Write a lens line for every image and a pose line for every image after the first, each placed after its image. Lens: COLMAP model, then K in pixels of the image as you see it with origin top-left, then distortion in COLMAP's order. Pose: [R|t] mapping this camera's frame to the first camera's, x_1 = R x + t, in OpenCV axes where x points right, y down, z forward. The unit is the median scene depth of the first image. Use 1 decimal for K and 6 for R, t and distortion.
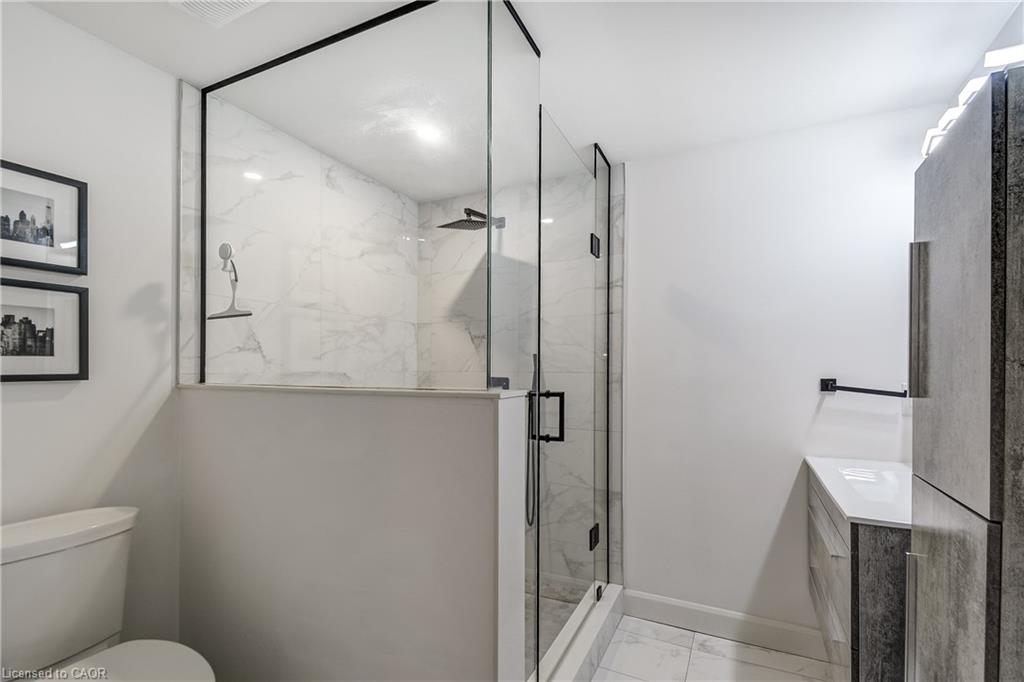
lens RADIAL K [[463.5, 0, 538.9], [0, 463.5, 368.4], [0, 0, 1]] dist [-0.023870, -0.005054]
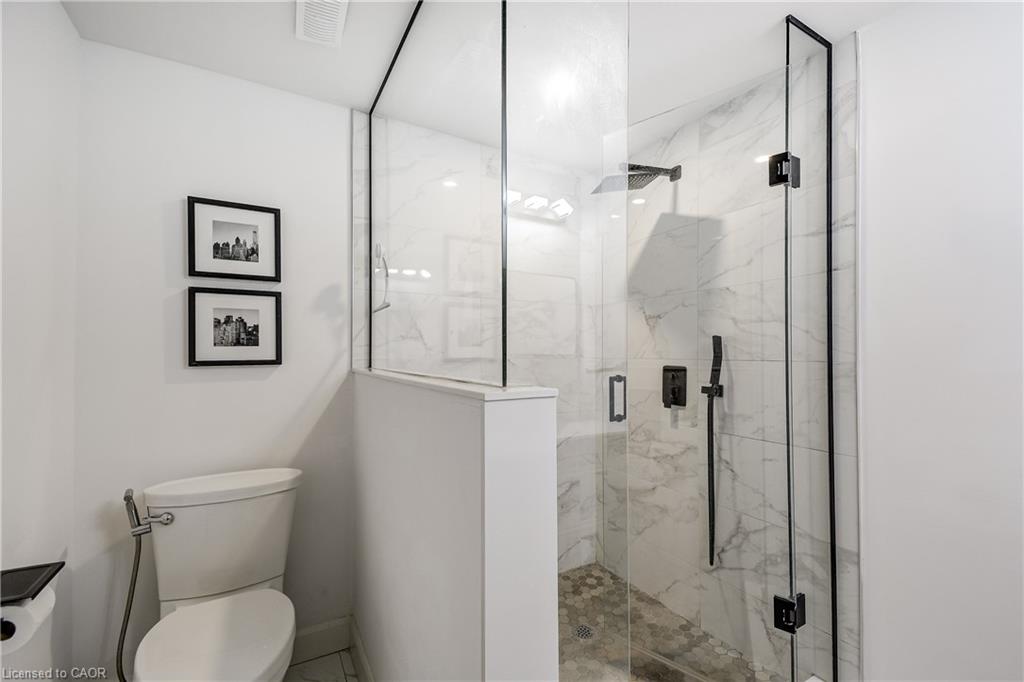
lens RADIAL K [[447.3, 0, 513.8], [0, 447.3, 346.7], [0, 0, 1]] dist [-0.004493, -0.001675]
pose [[0.803534, -0.010671, -0.595164, 0.227395], [0.001457, 0.999872, -0.015961, -0.003052], [0.595258, 0.011958, 0.803446, 0.321965]]
